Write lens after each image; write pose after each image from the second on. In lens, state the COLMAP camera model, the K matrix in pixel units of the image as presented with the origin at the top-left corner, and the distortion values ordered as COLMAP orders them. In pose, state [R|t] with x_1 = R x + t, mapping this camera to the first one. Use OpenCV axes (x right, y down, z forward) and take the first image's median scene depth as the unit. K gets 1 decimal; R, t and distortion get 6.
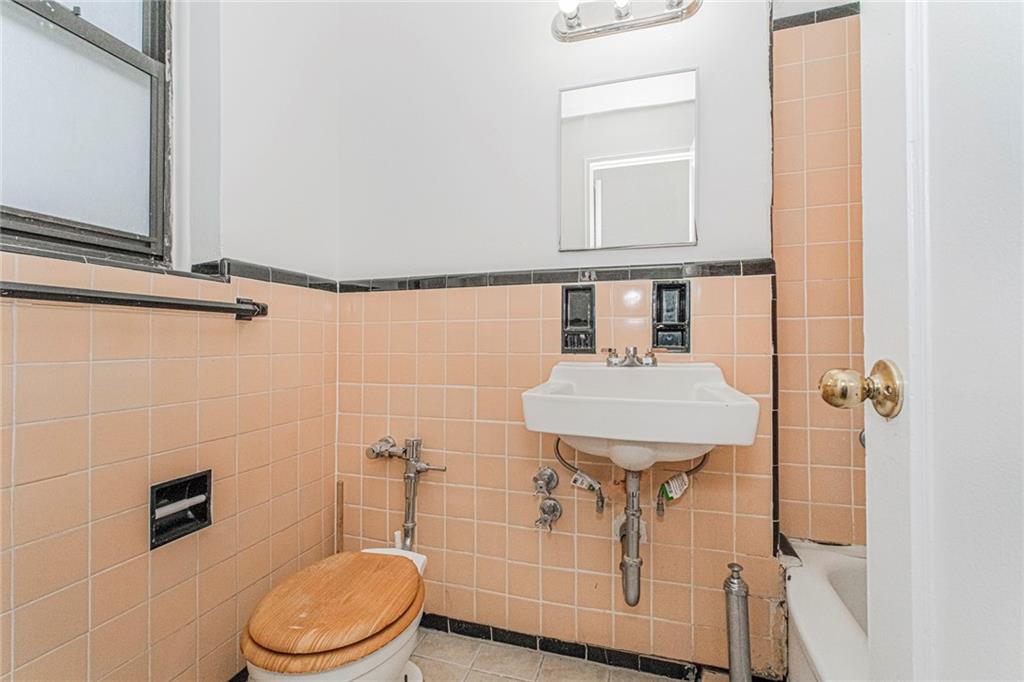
lens RADIAL K [[428.2, 0, 516.6], [0, 428.2, 341.1], [0, 0, 1]] dist [0.004384, -0.000896]
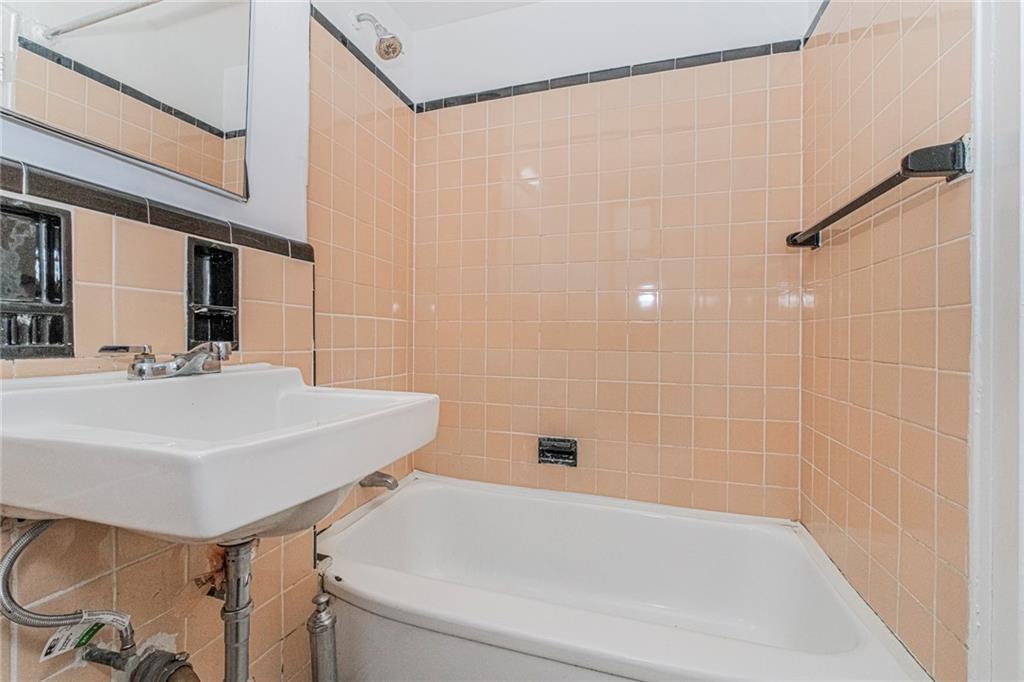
lens RADIAL K [[428.2, 0, 512.9], [0, 428.2, 340.1], [0, 0, 1]] dist [0.004384, -0.000896]
pose [[0.026697, 0.003680, 0.999637, -0.275368], [-0.005134, 0.999981, -0.003545, 0.009712], [-0.999630, -0.005038, 0.026715, 0.487595]]
